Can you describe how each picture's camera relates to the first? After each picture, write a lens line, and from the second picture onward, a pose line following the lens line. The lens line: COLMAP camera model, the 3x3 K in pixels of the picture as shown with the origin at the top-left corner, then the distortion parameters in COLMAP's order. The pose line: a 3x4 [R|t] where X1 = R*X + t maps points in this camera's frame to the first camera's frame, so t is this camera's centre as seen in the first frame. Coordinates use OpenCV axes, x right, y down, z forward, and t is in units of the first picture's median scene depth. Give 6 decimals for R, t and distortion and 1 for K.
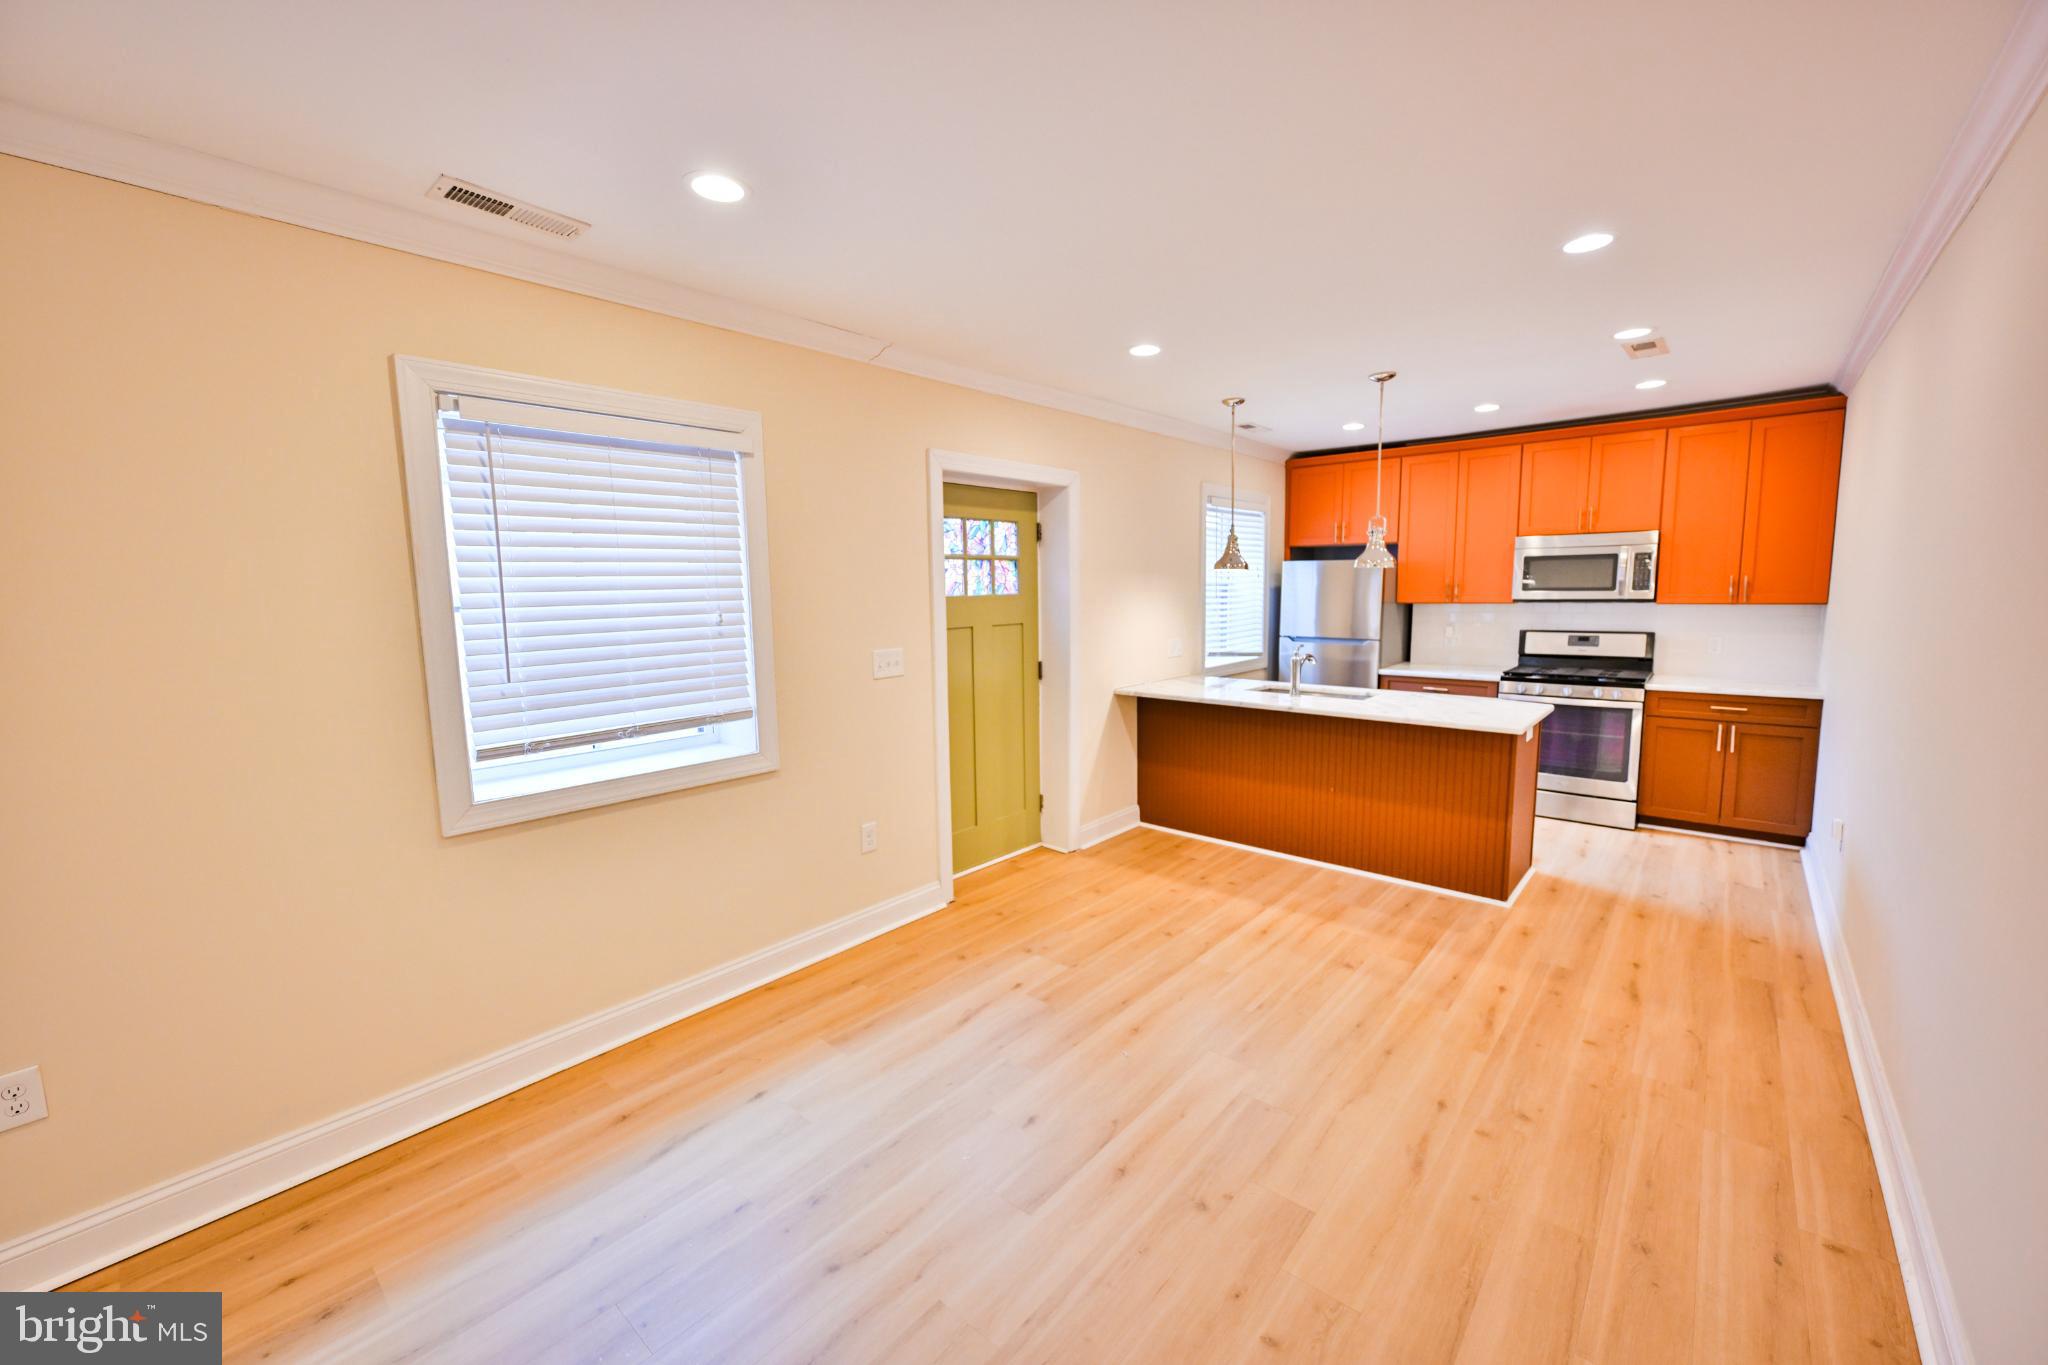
lens RADIAL K [[804.1, 0, 1023.3], [0, 804.1, 680.6], [0, 0, 1]] dist [0.000160, -0.000171]
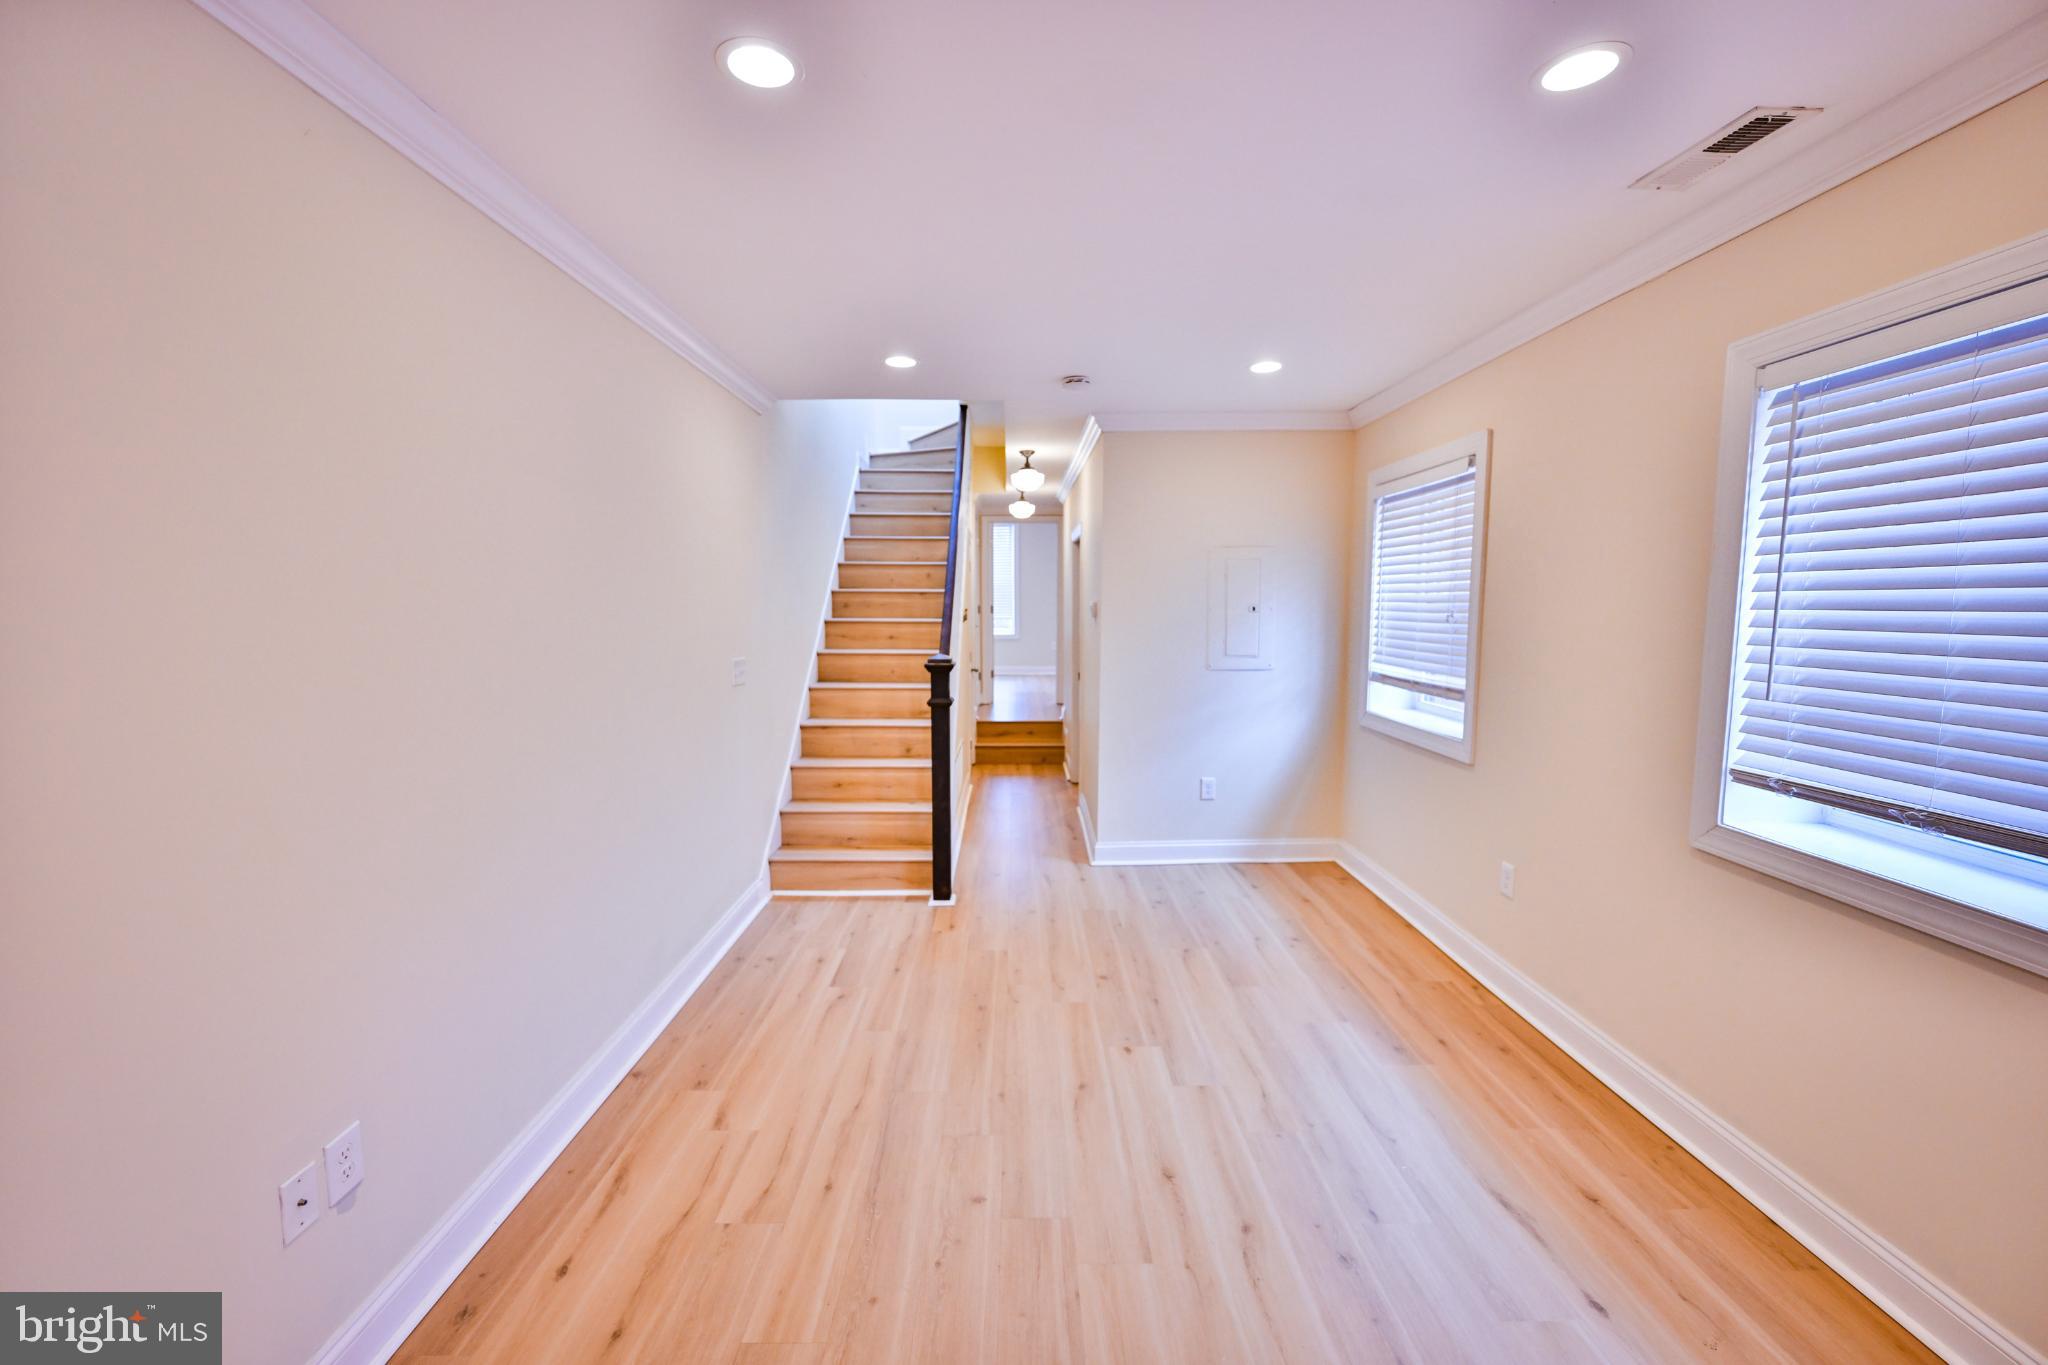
lens RADIAL K [[804.8, 0, 1020.1], [0, 804.8, 680.2], [0, 0, 1]] dist [-0.000791, 0.000184]
pose [[-0.751999, 0.083224, -0.653890, 0.259867], [-0.061200, 0.978898, 0.194971, -0.071887], [0.656317, 0.186636, -0.731037, 0.599107]]
